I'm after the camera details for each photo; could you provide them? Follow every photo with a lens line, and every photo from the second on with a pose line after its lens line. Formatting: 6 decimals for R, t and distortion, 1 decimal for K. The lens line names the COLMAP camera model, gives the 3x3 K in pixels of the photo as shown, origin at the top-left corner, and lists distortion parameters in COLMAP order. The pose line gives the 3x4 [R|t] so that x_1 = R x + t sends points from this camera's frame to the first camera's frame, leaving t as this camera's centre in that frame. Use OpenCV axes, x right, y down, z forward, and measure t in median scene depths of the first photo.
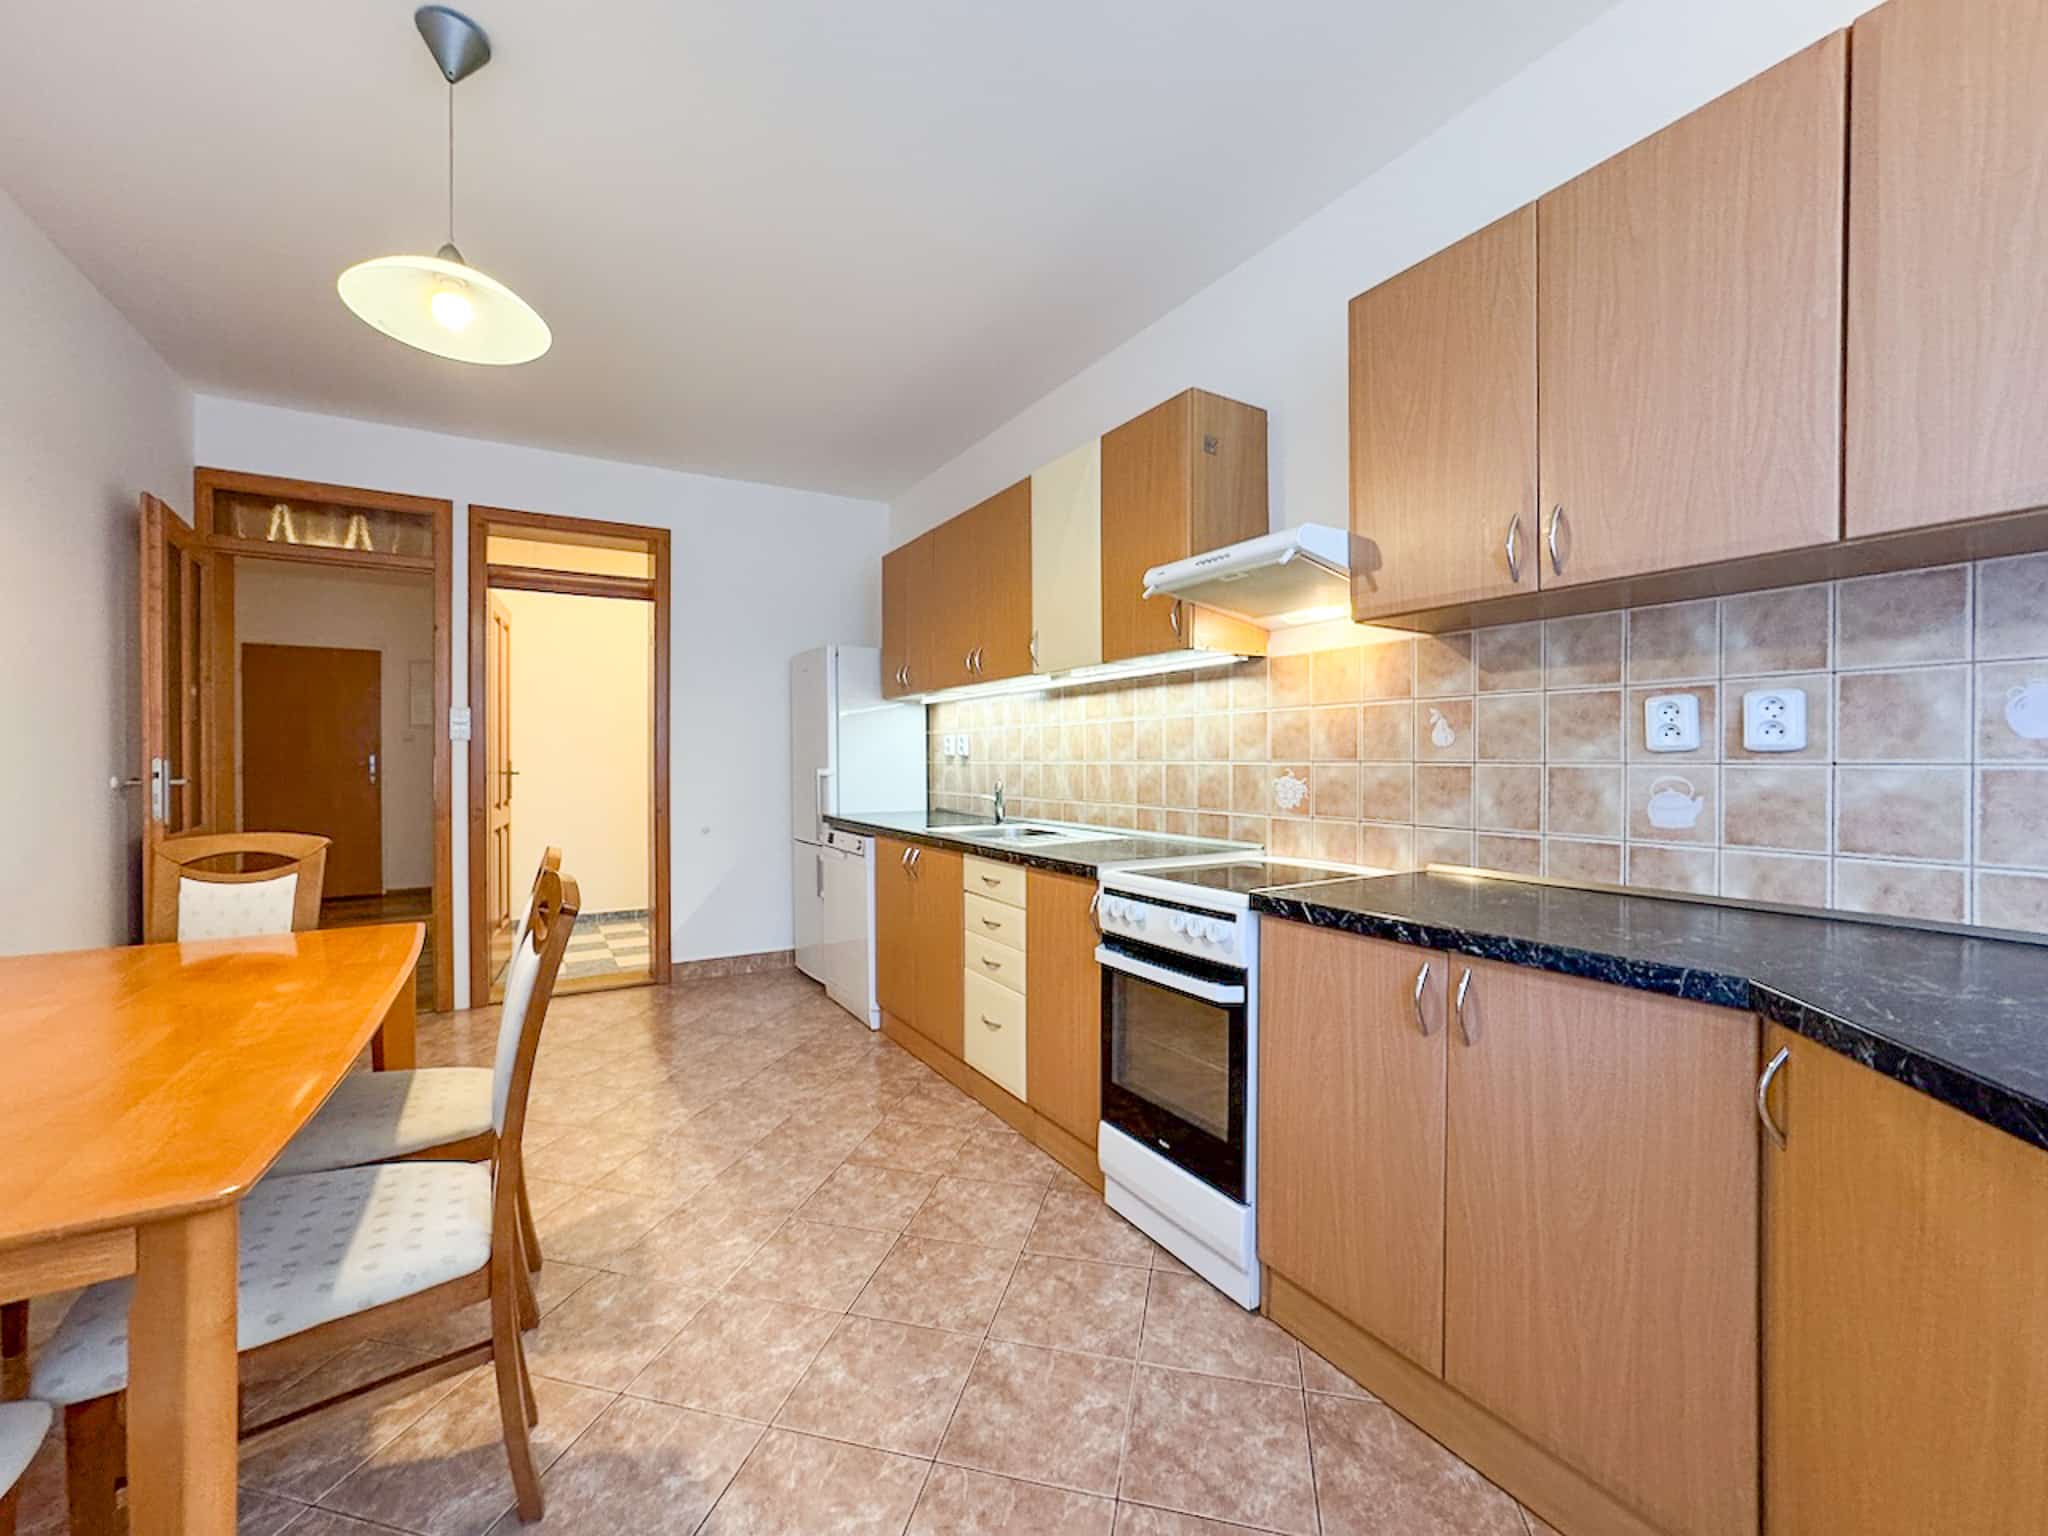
lens RADIAL K [[863.2, 0, 1029.5], [0, 863.2, 766.2], [0, 0, 1]] dist [-0.031733, 0.017636]
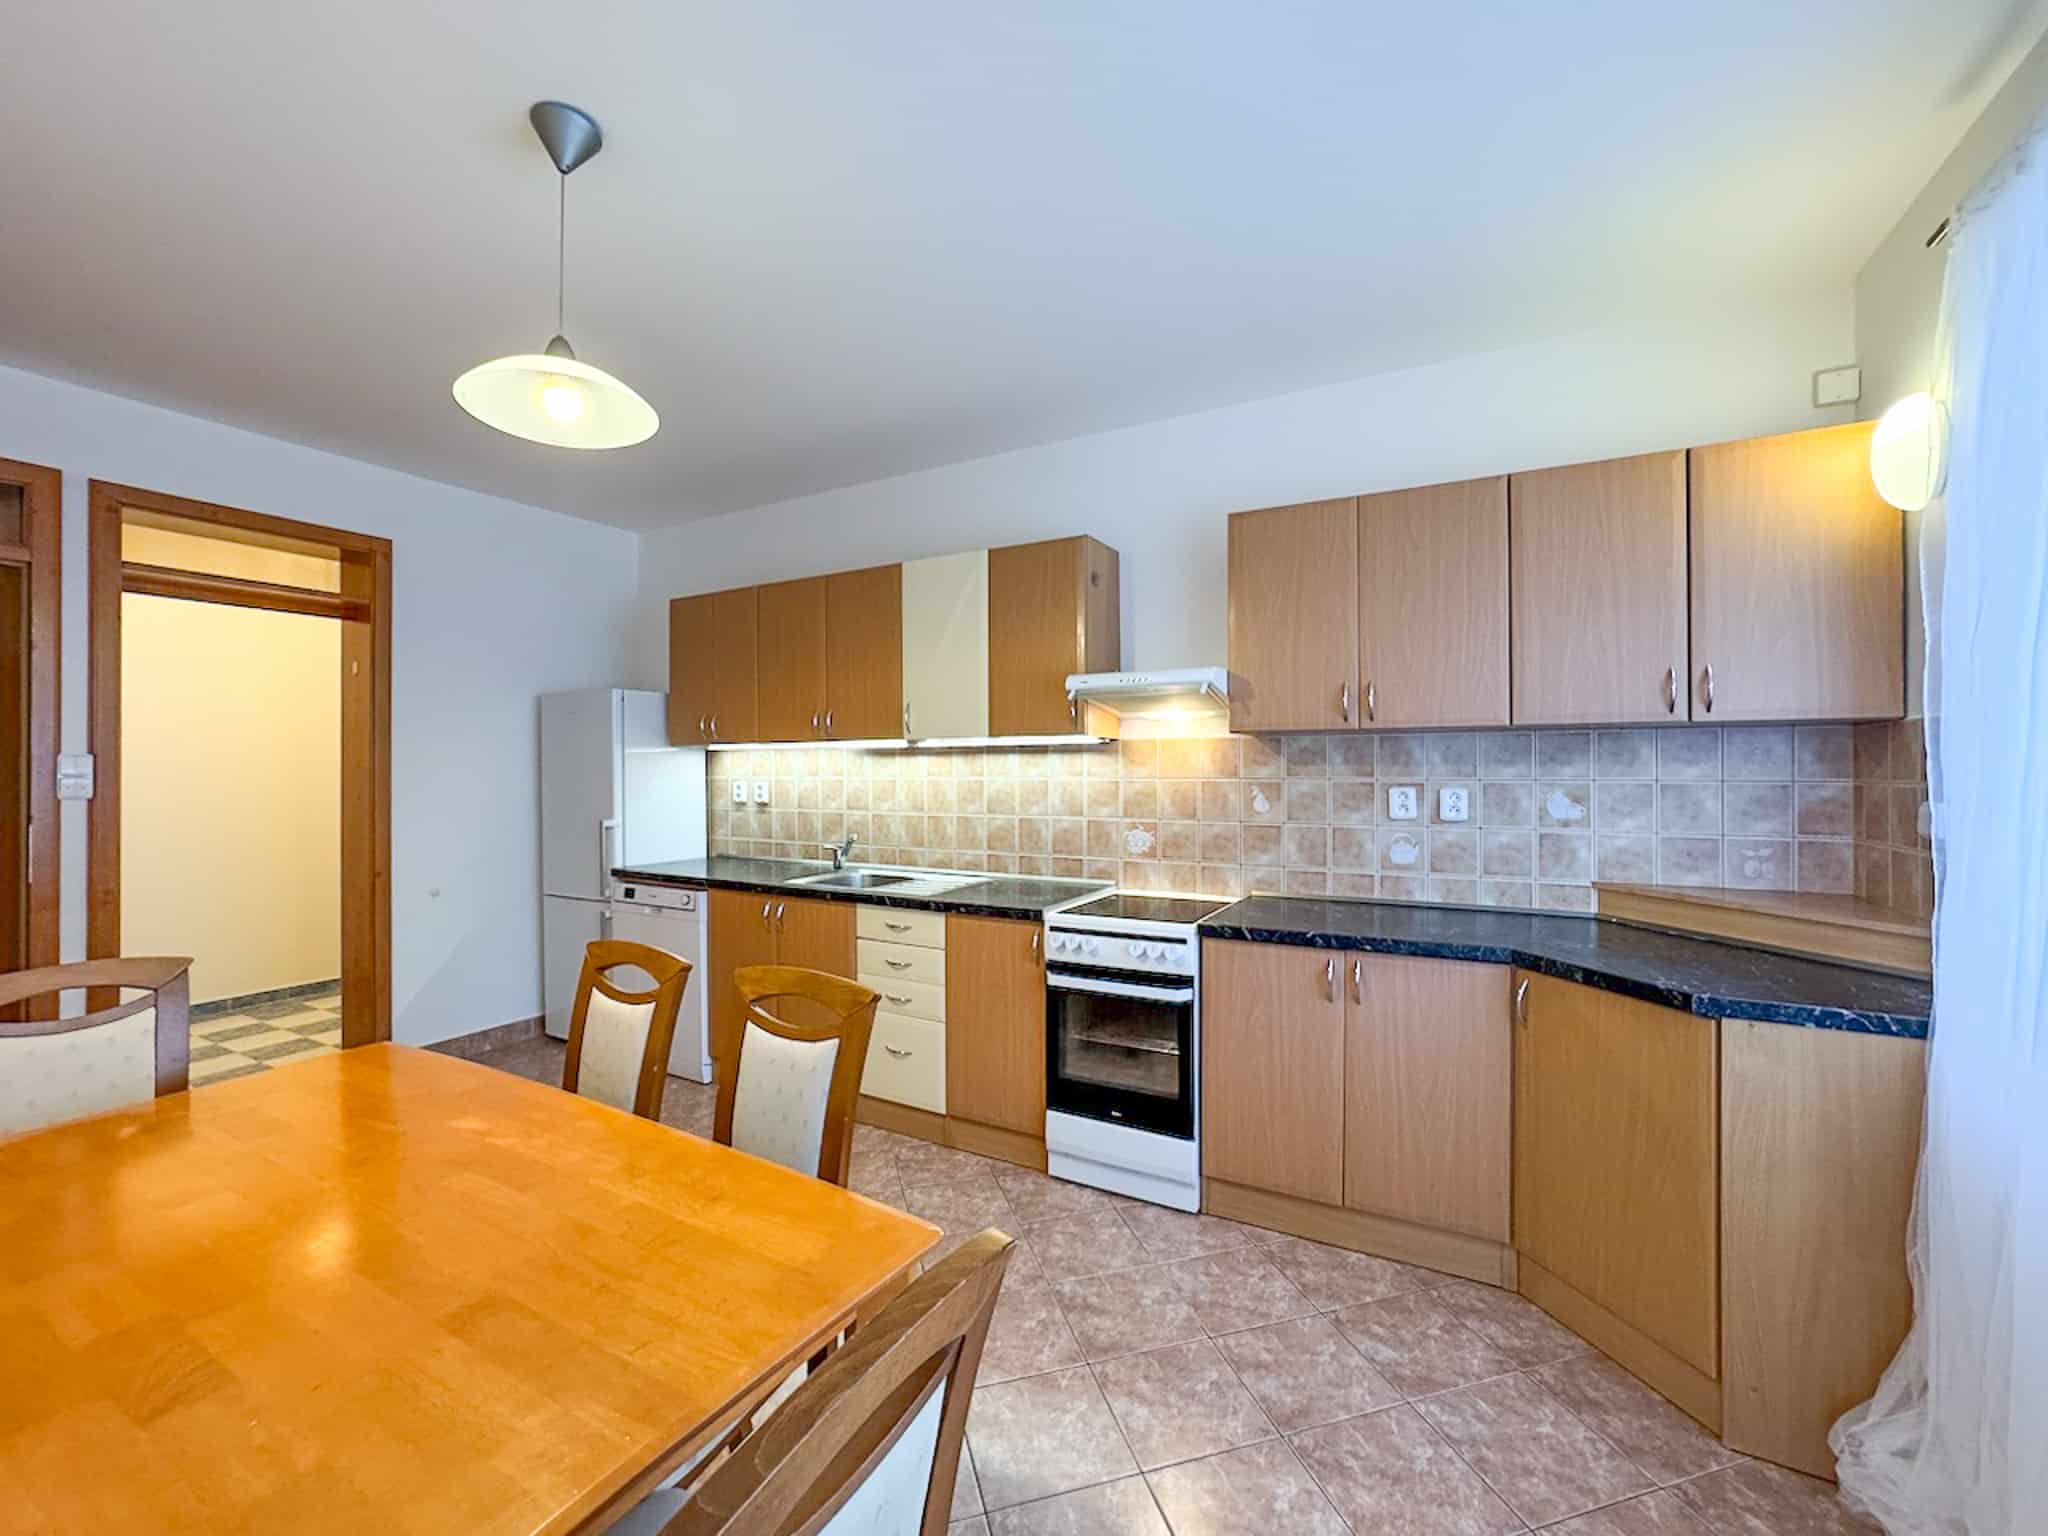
lens RADIAL K [[855.8, 0, 1062.1], [0, 855.8, 767.5], [0, 0, 1]] dist [-0.040880, 0.022217]
pose [[0.858152, -0.000423, 0.513395, -0.557024], [0.004533, 0.999967, -0.006753, -0.087672], [-0.513376, 0.008122, 0.858126, -0.097899]]
